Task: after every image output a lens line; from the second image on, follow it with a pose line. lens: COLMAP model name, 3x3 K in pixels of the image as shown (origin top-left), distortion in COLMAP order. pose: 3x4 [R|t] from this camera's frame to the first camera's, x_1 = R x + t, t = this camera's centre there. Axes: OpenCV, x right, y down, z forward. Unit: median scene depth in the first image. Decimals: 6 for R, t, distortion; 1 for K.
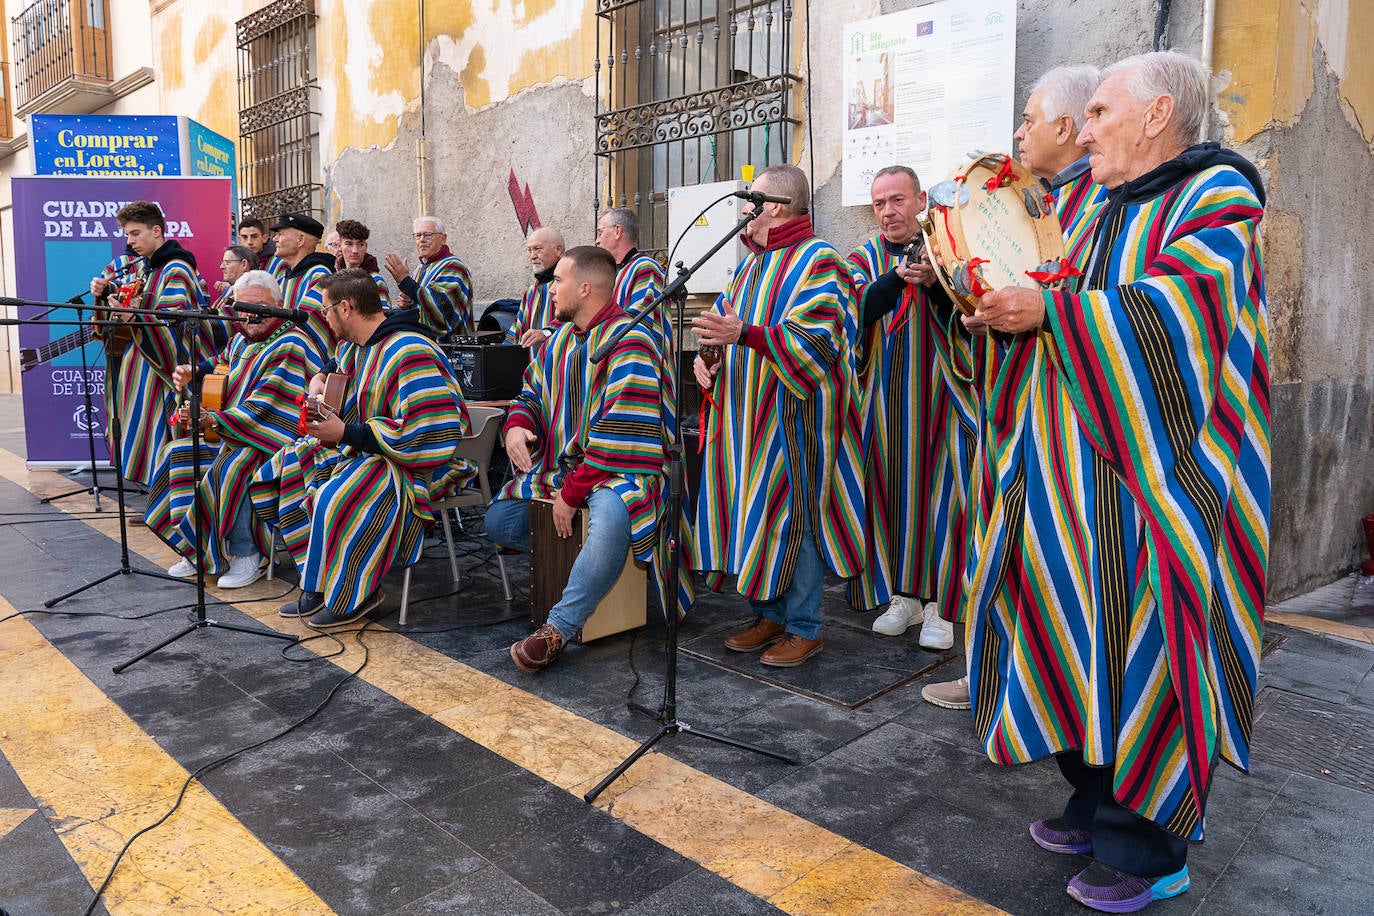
lens RADIAL K [[959.2, 0, 674.9], [0, 959.2, 445.0], [0, 0, 1]] dist [-0.031337, 0.008731]
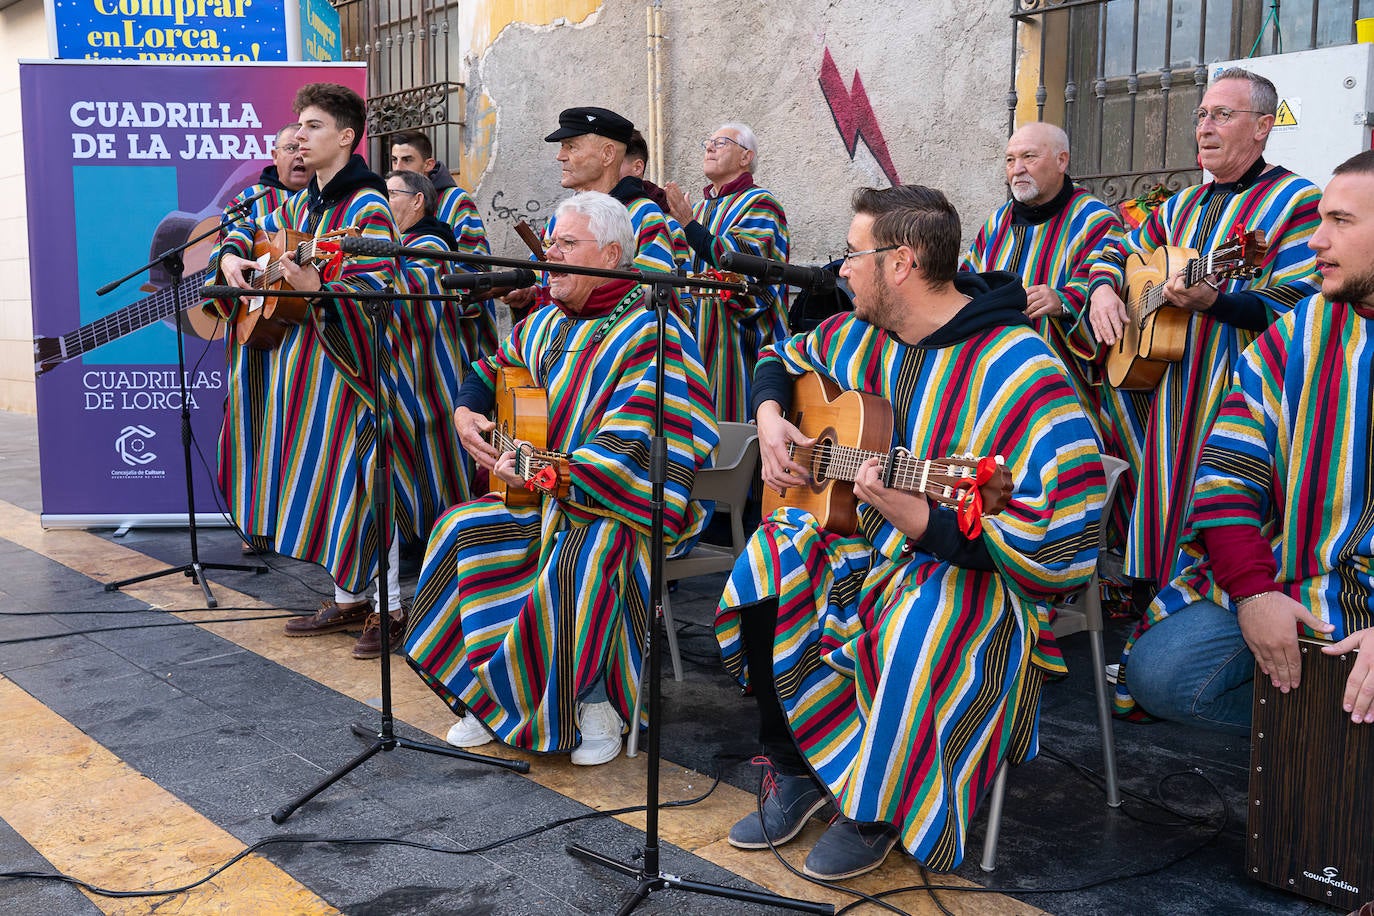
lens RADIAL K [[1289.3, 0, 698.5], [0, 1289.3, 456.1], [0, 0, 1]] dist [0.029226, 0.000000]
pose [[0.999461, 0.000854, -0.032823, -0.229306], [-0.001009, 0.999989, -0.004678, -0.019220], [0.032818, 0.004709, 0.999450, 0.156656]]
